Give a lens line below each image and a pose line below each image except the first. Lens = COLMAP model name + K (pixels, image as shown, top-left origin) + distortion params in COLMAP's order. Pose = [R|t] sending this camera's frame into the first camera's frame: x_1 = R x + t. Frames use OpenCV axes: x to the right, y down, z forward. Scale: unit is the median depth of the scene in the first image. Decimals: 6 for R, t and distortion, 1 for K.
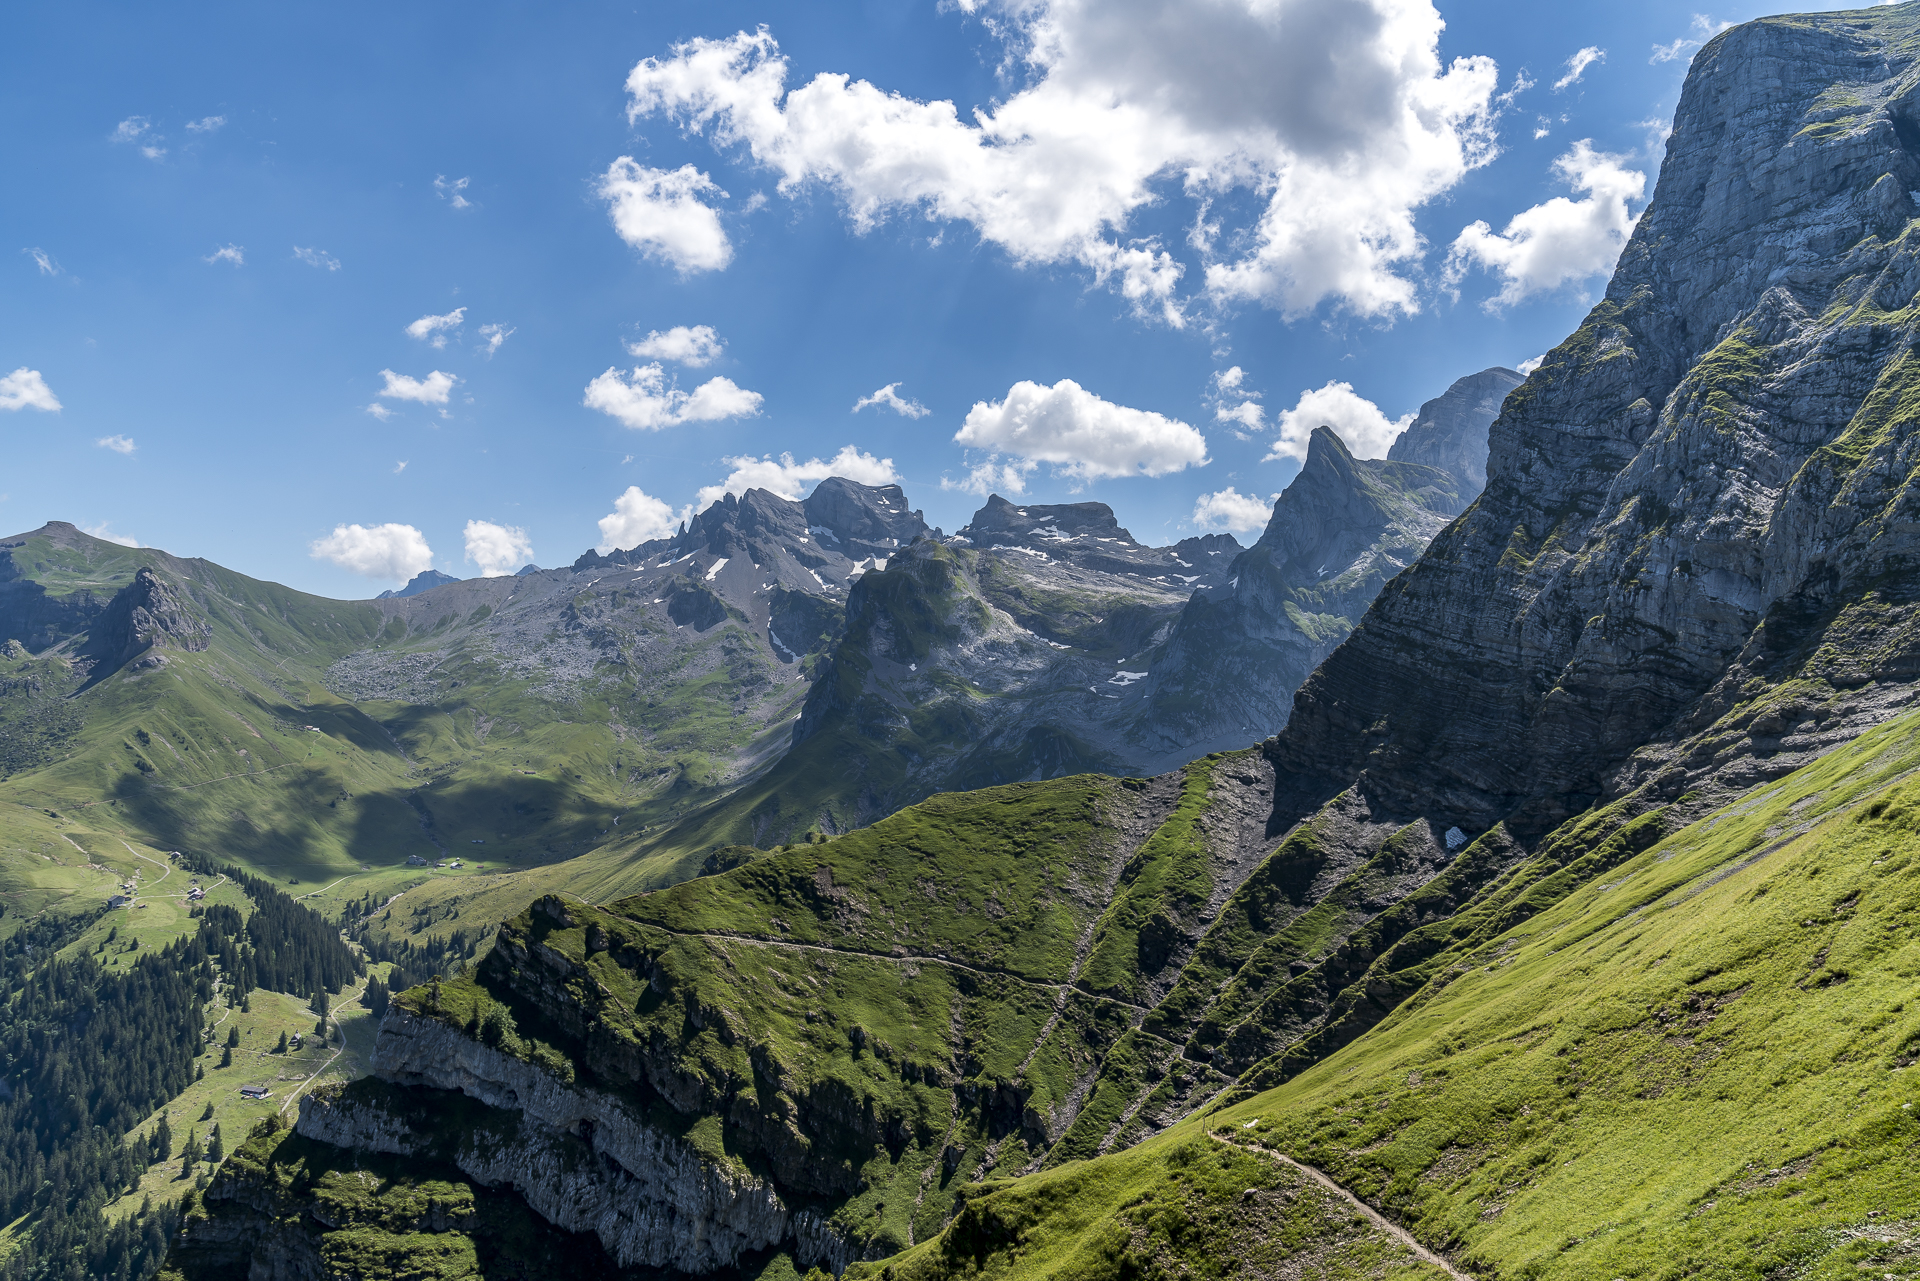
lens RADIAL K [[1284.6, 0, 937.5], [0, 1284.6, 673.9], [0, 0, 1]] dist [-0.027744, 0.018708]
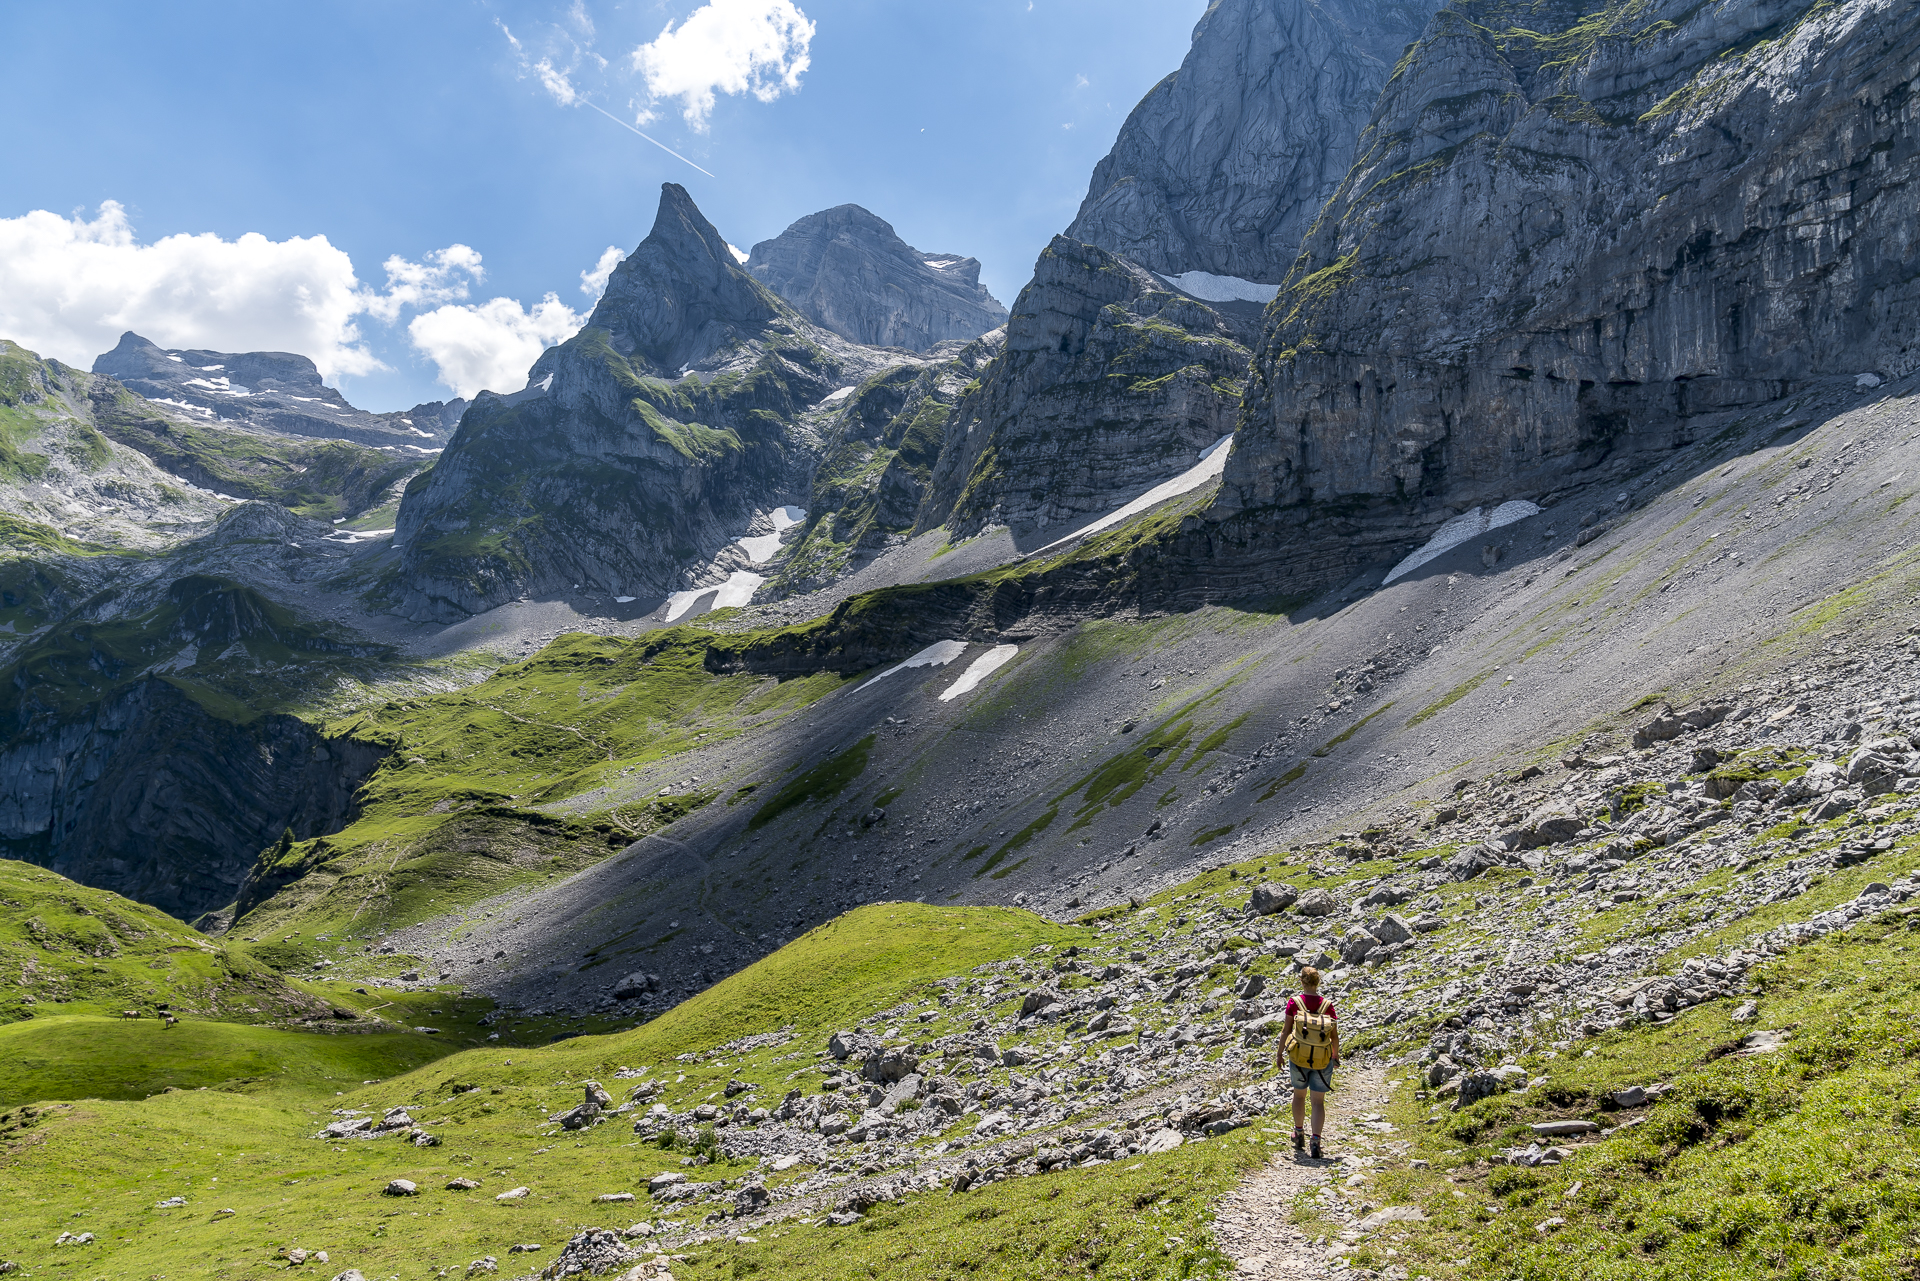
lens RADIAL K [[1284.6, 0, 937.5], [0, 1284.6, 673.9], [0, 0, 1]] dist [-0.027744, 0.018708]
pose [[0.821167, 0.021423, 0.570285, 0.021585], [-0.029253, 0.999562, 0.004573, 0.050285], [-0.569937, -0.020438, 0.821434, 0.263764]]
